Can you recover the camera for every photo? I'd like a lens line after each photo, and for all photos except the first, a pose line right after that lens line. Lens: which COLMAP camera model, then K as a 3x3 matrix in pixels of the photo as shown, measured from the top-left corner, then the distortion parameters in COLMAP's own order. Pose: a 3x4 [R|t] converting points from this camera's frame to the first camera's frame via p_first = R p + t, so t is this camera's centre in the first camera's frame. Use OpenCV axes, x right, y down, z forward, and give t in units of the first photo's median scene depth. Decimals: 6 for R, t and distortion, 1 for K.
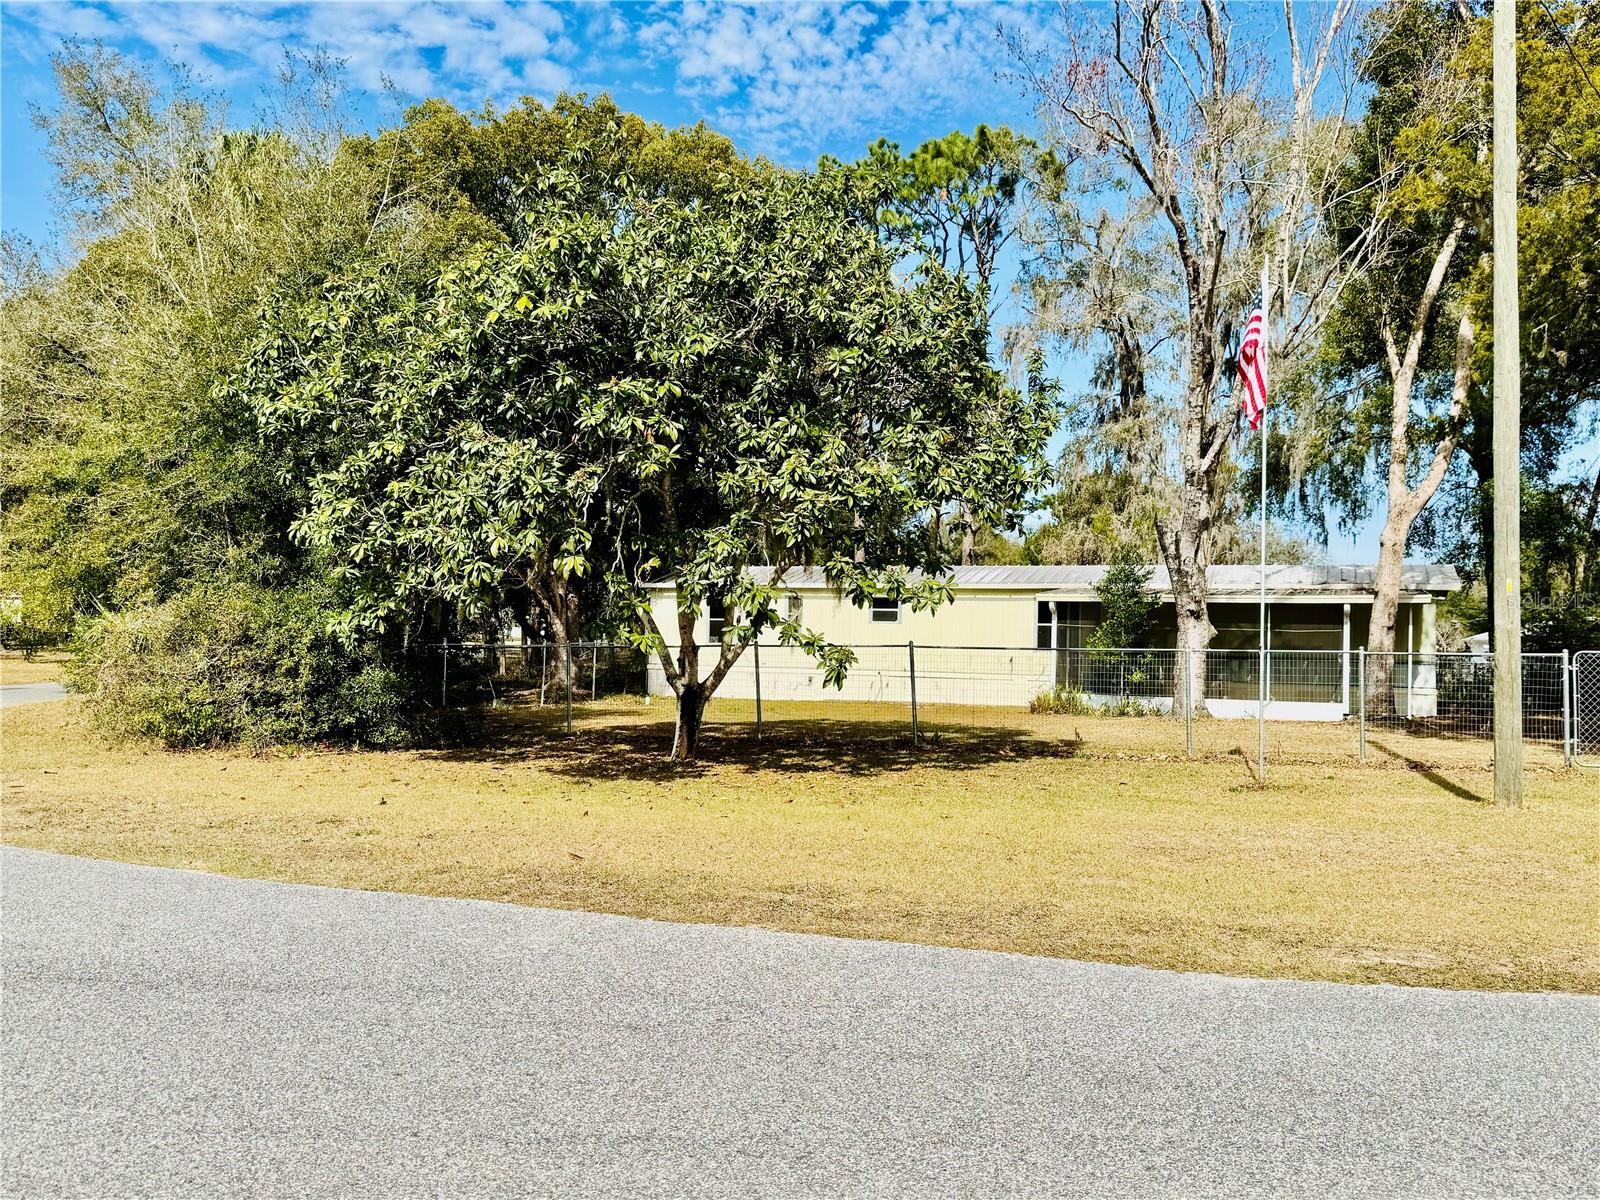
lens RADIAL K [[1371.4, 0, 800.0], [0, 1371.4, 600.0], [0, 0, 1]] dist [0.014909, 0.001410]
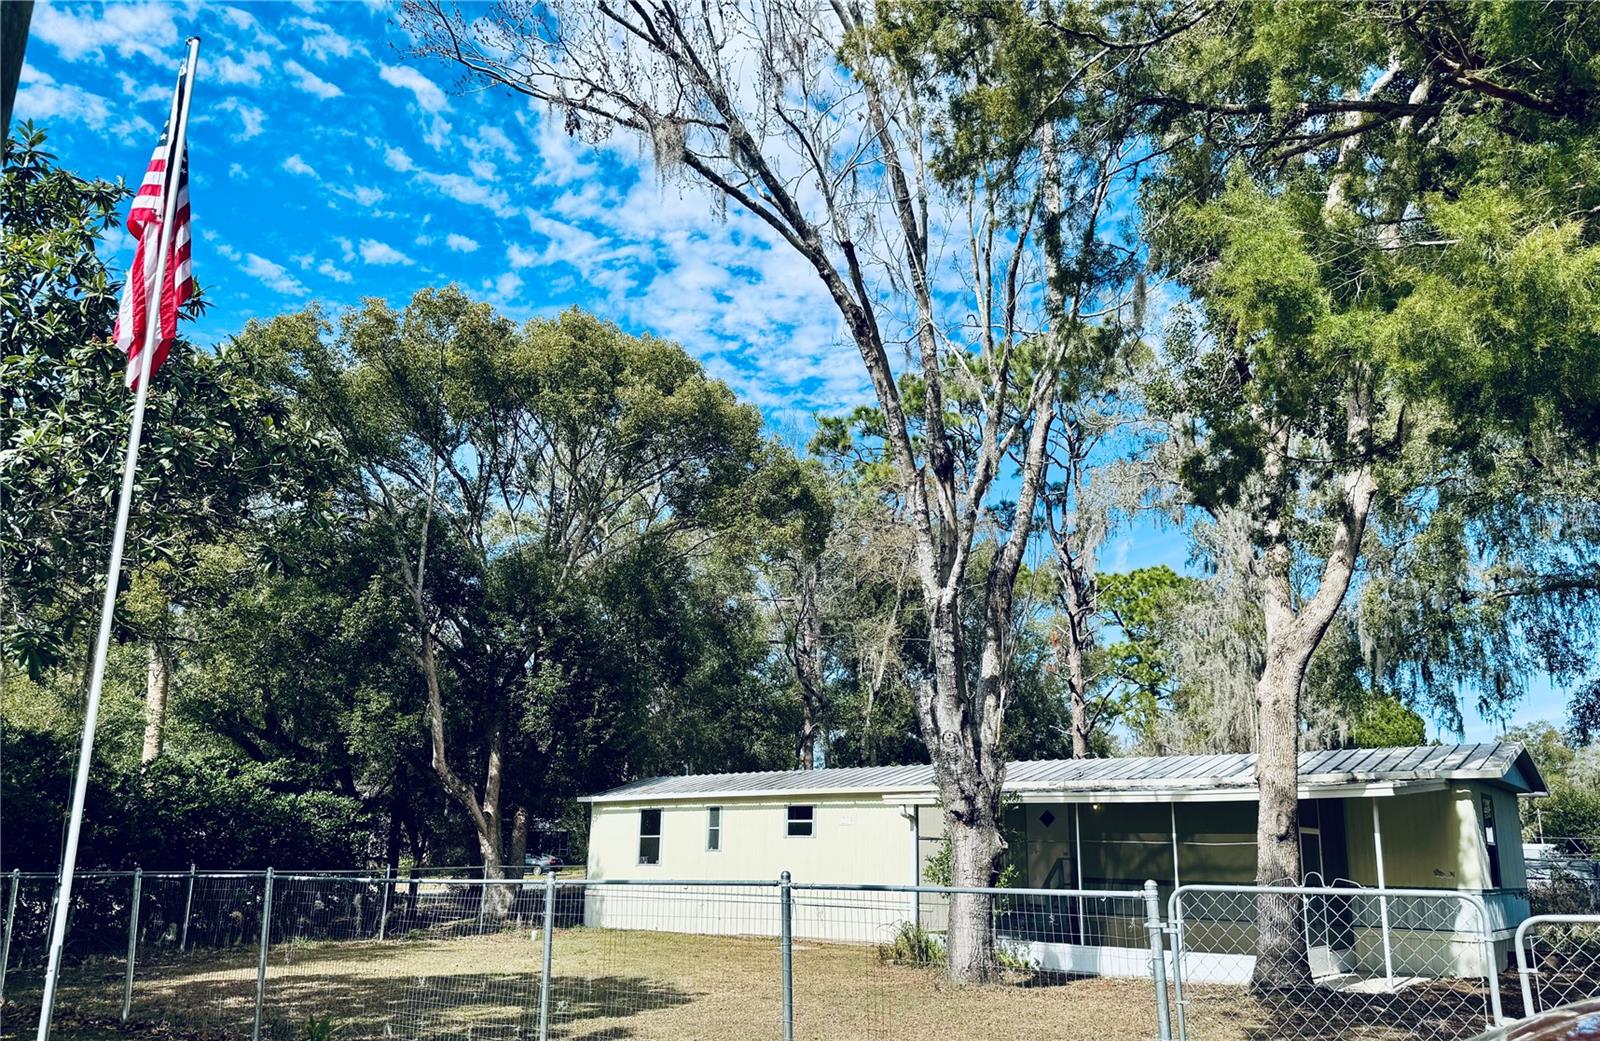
lens RADIAL K [[1146.4, 0, 802.6], [0, 1146.4, 560.0], [0, 0, 1]] dist [0.112268, -0.141457]
pose [[0.956421, -0.080359, -0.280717, 0.374453], [0.016233, 0.974531, -0.223665, 0.012401], [0.291540, 0.209361, 0.933366, 0.416952]]
